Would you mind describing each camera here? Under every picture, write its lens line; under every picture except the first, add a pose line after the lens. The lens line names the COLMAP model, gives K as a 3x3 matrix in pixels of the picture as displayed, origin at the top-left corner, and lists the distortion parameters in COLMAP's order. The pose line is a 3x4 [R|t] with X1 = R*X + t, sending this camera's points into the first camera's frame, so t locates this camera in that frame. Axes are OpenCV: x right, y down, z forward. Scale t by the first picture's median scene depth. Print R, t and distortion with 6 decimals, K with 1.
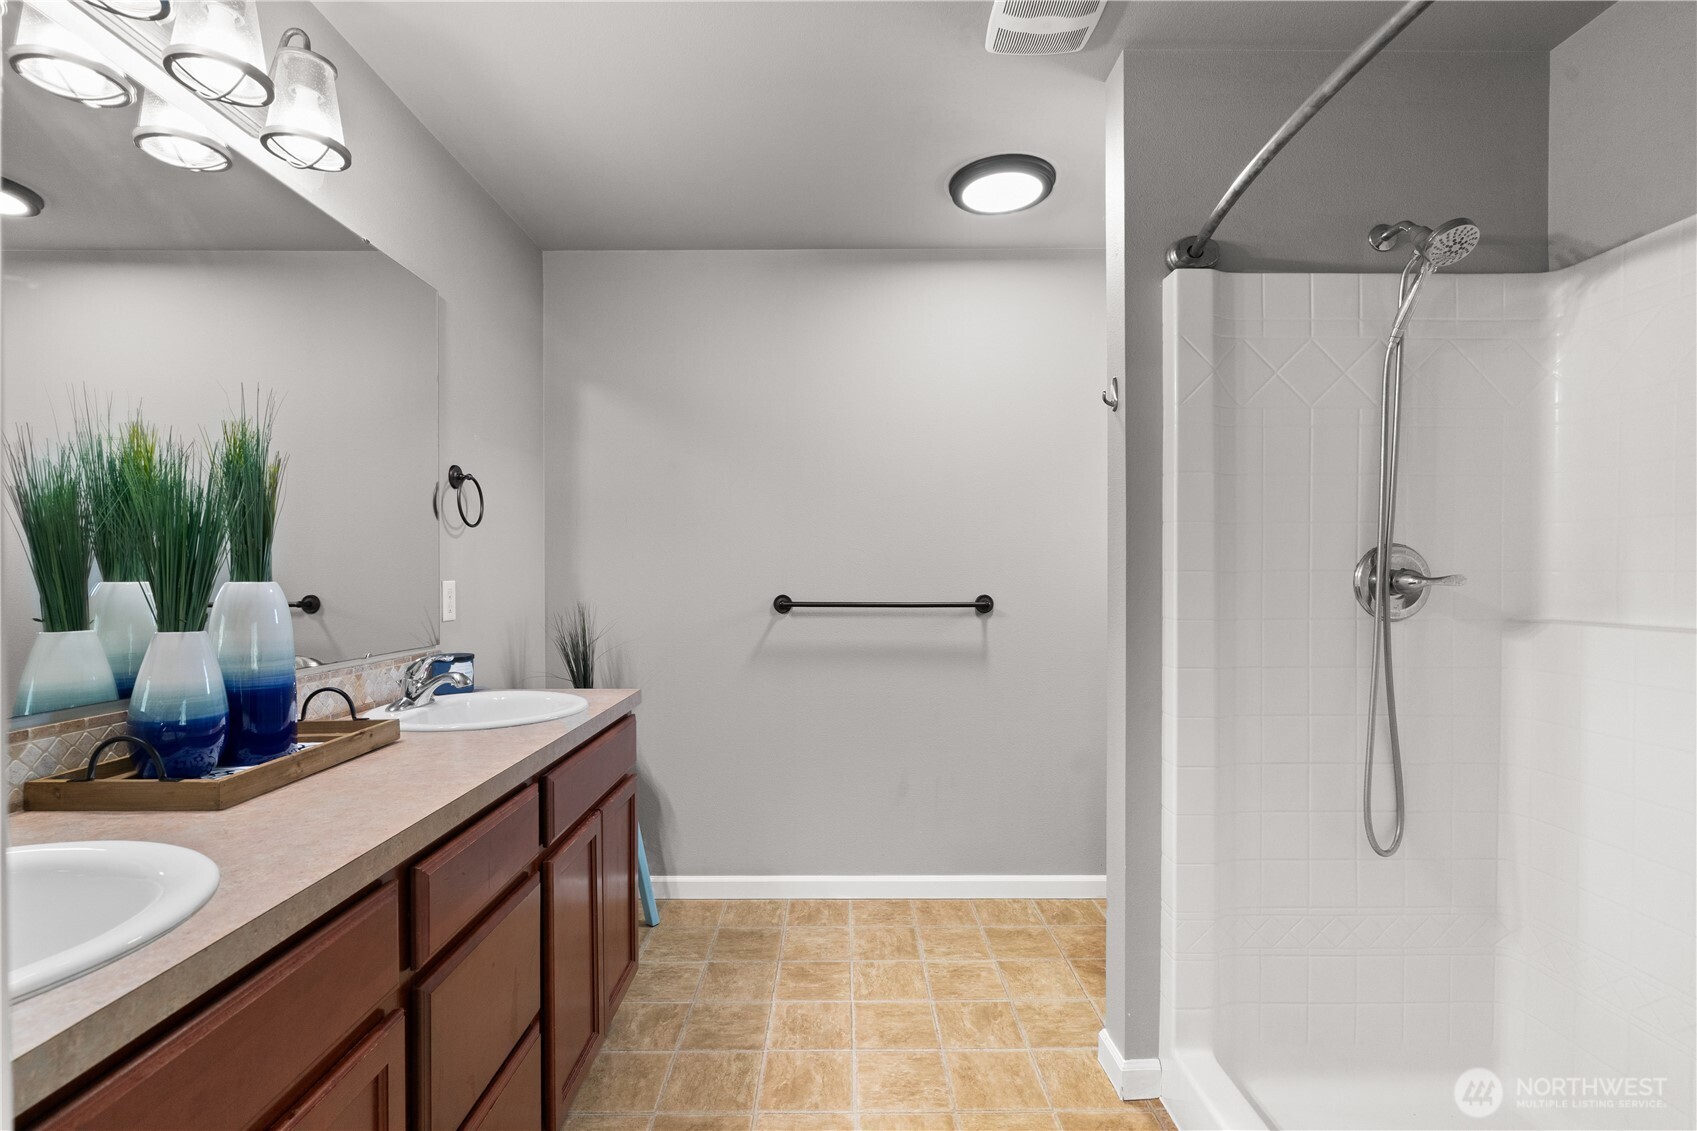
lens RADIAL K [[787.4, 0, 842.8], [0, 787.4, 577.9], [0, 0, 1]] dist [-0.009408, 0.001249]
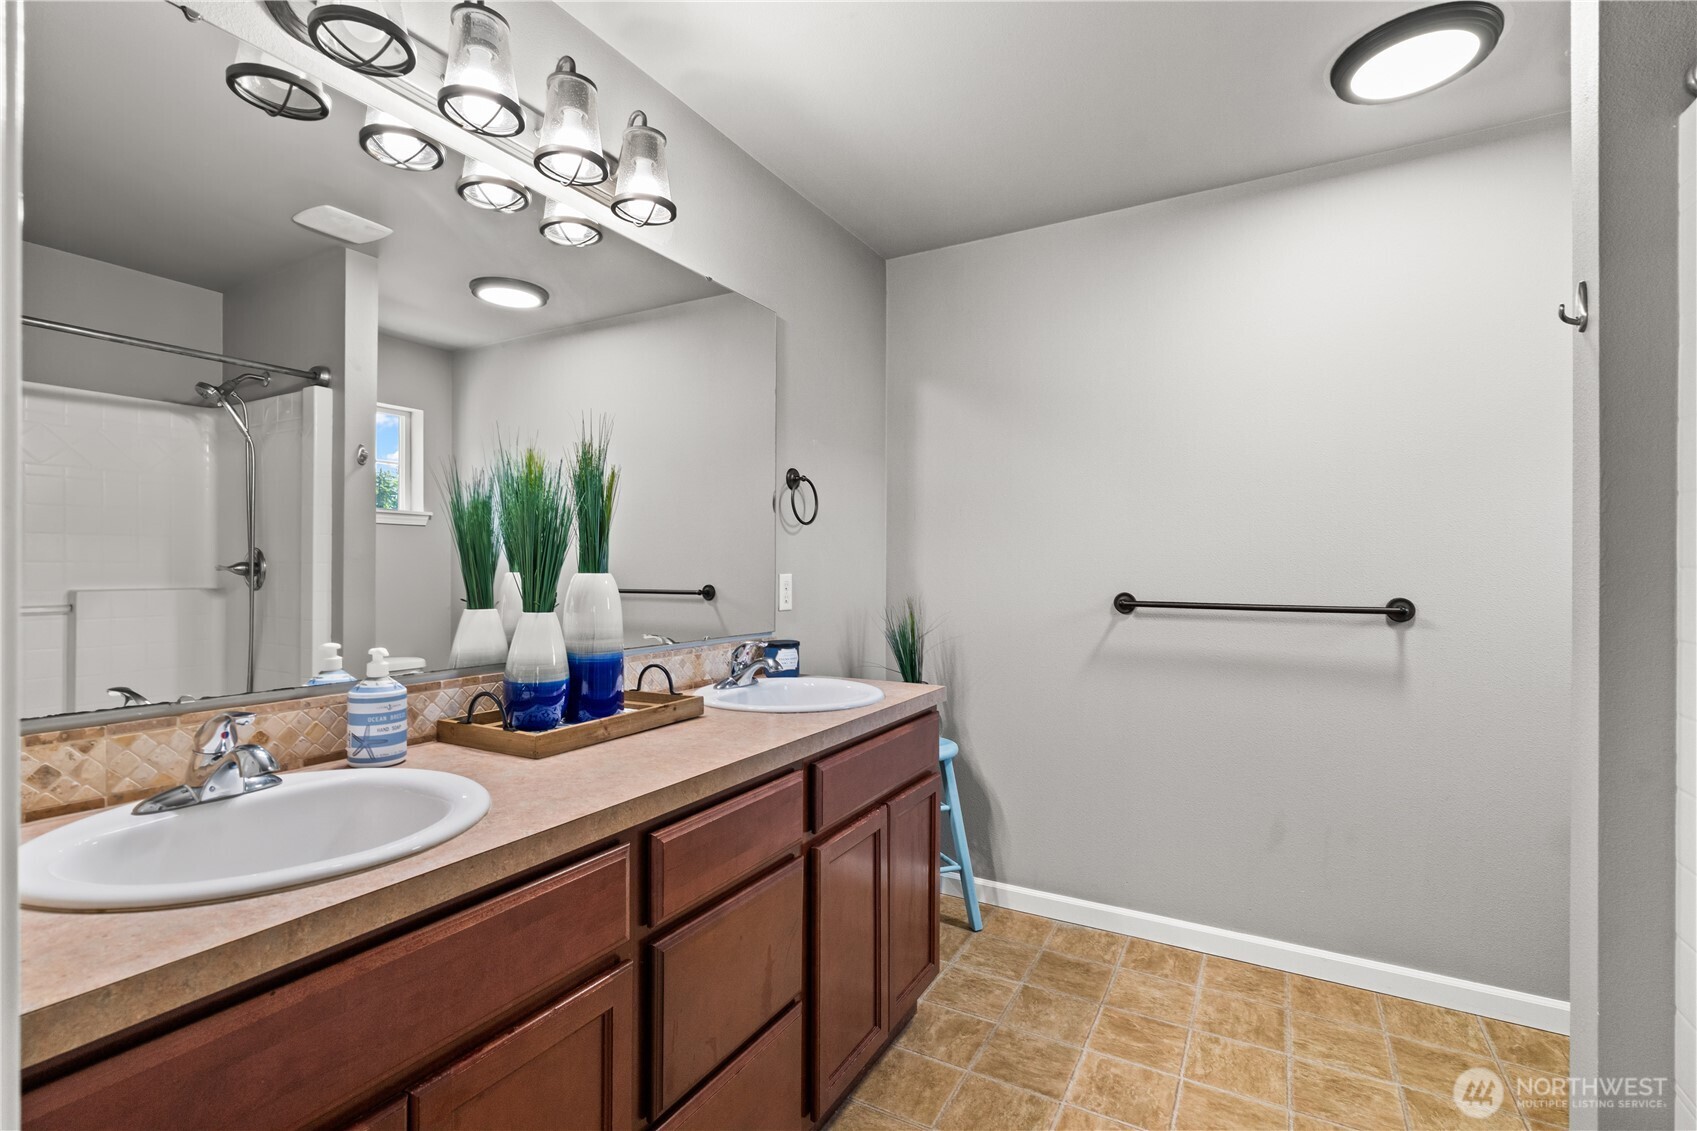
lens RADIAL K [[781.7, 0, 835.4], [0, 781.7, 564.9], [0, 0, 1]] dist [-0.004933, 0.000548]
pose [[0.863811, 0.002676, -0.503809, 0.117483], [-0.007776, 0.999938, -0.008020, -0.000800], [0.503756, 0.010846, 0.863778, 0.091254]]
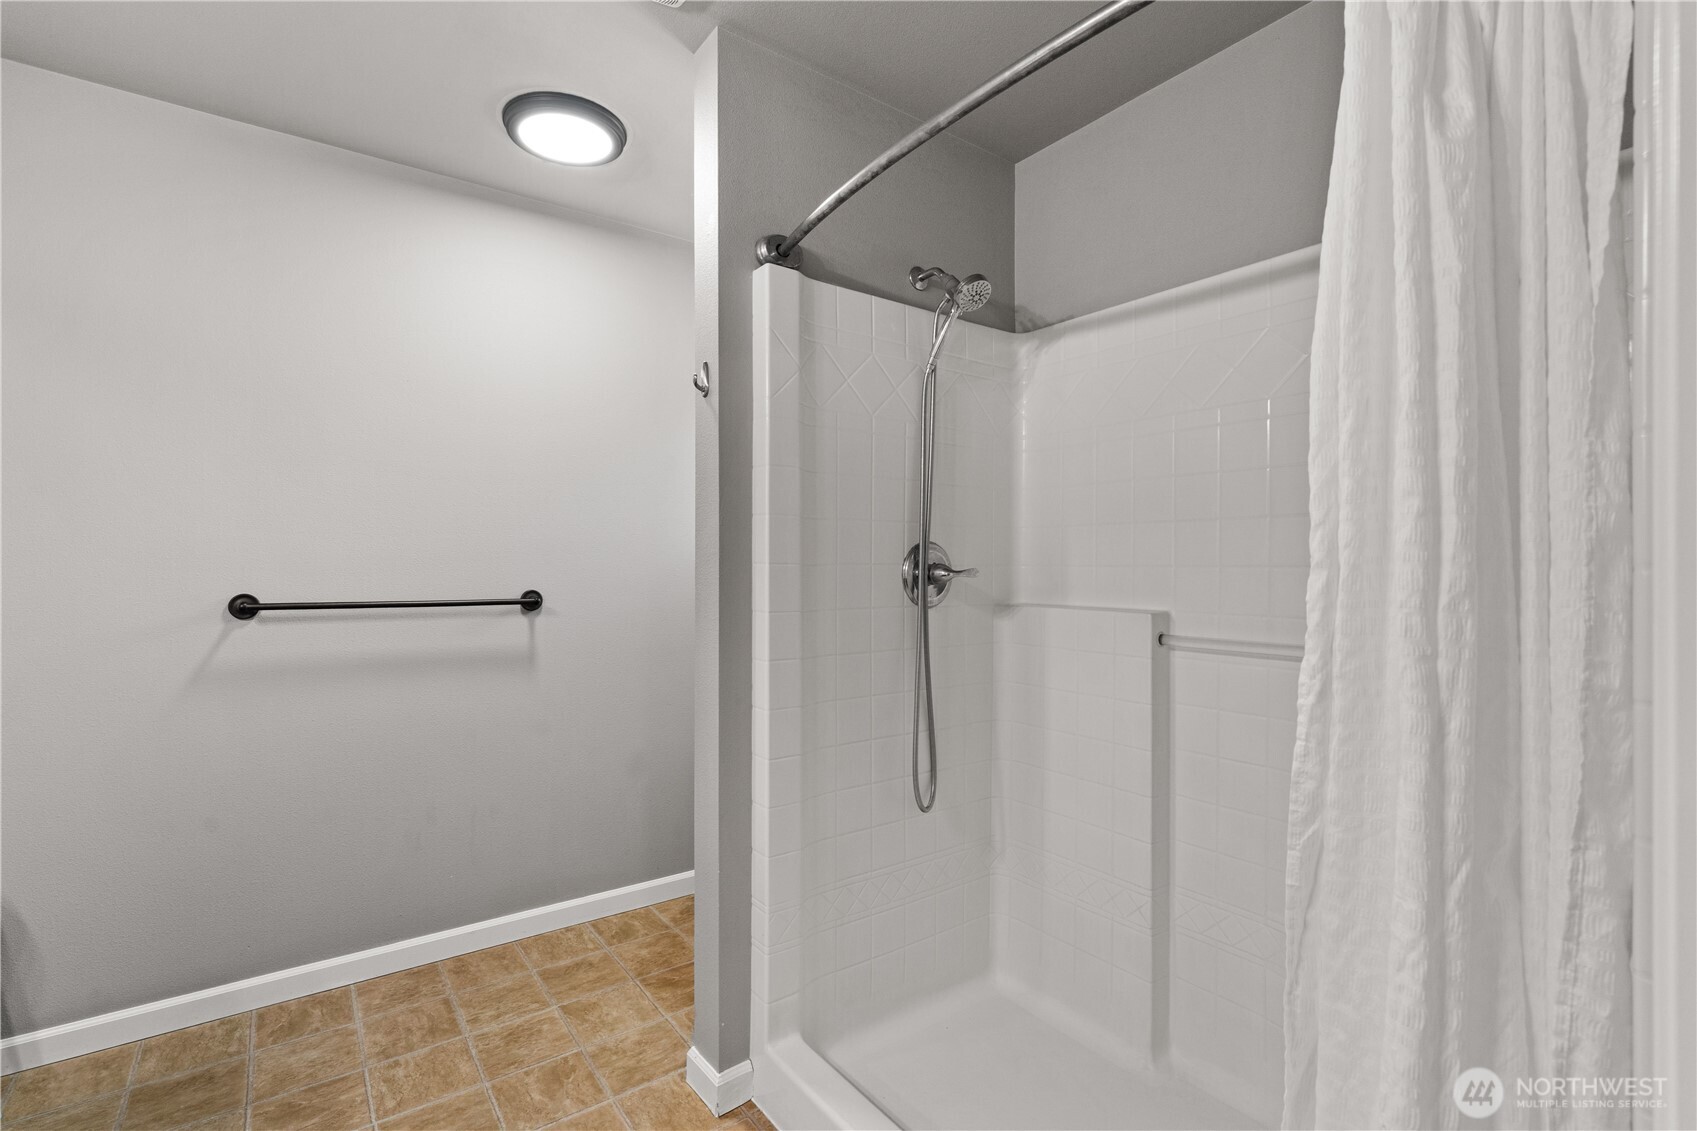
lens RADIAL K [[776.8, 0, 848.5], [0, 776.8, 565.5], [0, 0, 1]] dist [-0.008248, 0.000634]
pose [[0.804514, 0.004681, 0.593915, -0.068779], [-0.000486, 0.999974, -0.007224, 0.000127], [-0.593934, 0.005523, 0.804495, 0.123693]]
